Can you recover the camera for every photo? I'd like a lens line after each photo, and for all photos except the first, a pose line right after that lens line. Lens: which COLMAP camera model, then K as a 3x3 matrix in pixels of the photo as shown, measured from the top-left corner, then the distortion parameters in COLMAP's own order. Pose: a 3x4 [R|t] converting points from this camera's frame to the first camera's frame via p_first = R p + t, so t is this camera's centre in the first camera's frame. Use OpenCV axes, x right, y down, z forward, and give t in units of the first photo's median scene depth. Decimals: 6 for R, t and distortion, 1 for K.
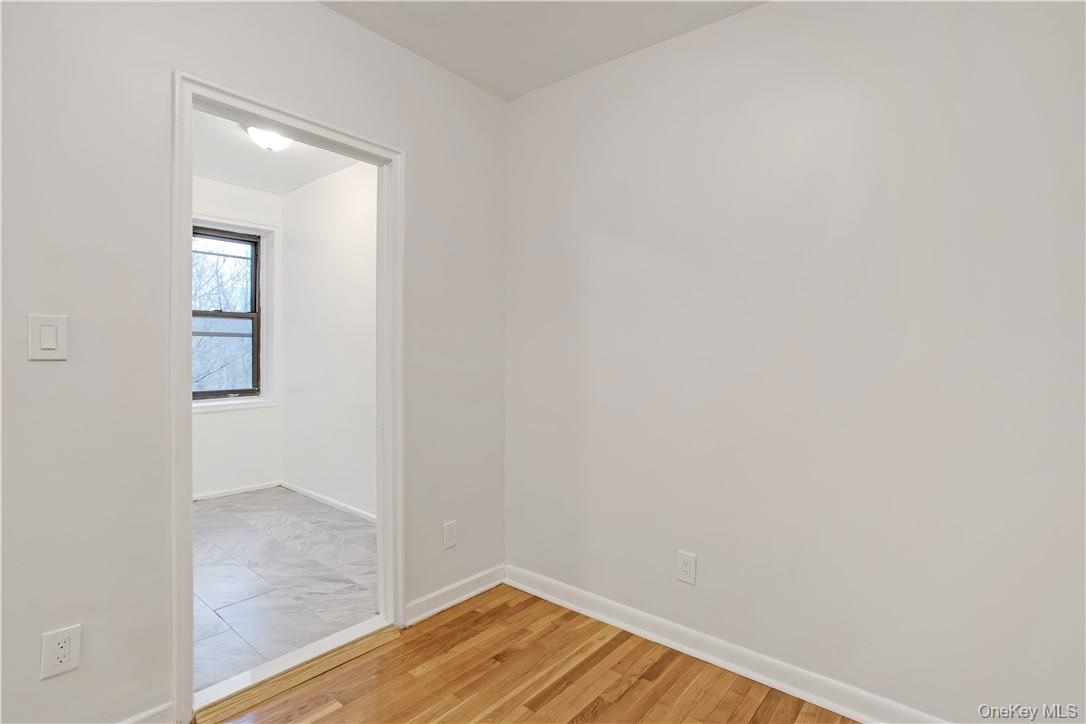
lens RADIAL K [[525.5, 0, 543.0], [0, 525.5, 362.0], [0, 0, 1]] dist [-0.053599, 0.031946]
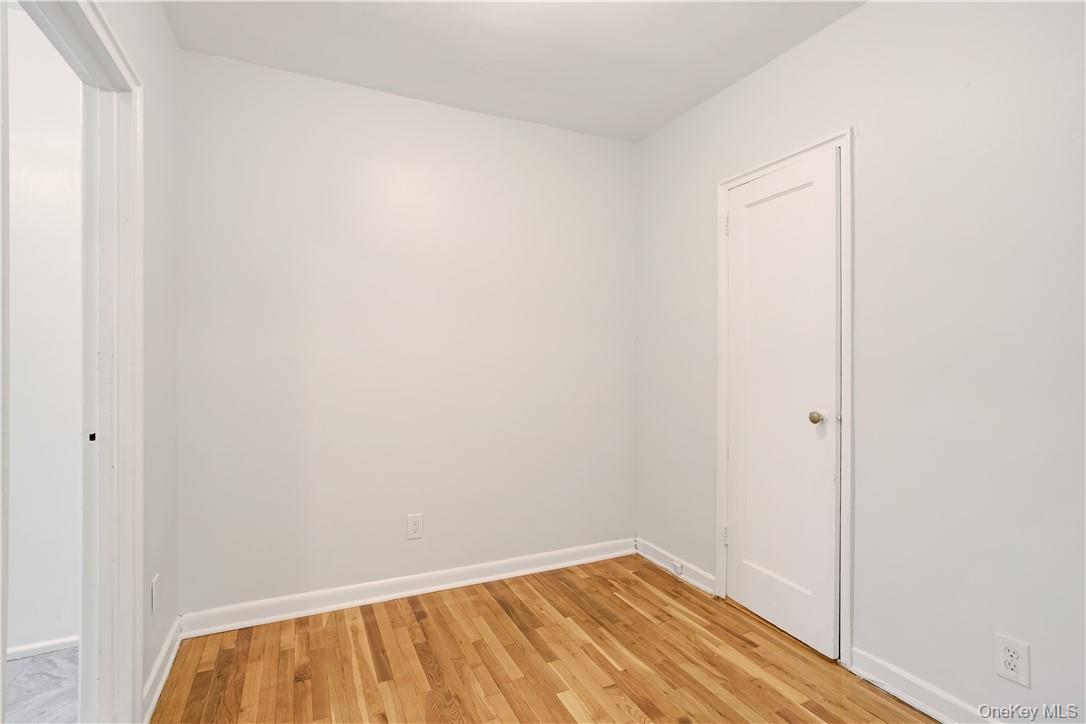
lens RADIAL K [[525.5, 0, 543.0], [0, 525.5, 362.0], [0, 0, 1]] dist [-0.053599, 0.031946]
pose [[0.403892, -0.011023, 0.914740, -0.745622], [0.009907, 0.999921, 0.007675, -0.012520], [-0.914753, 0.005962, 0.403969, 0.203035]]
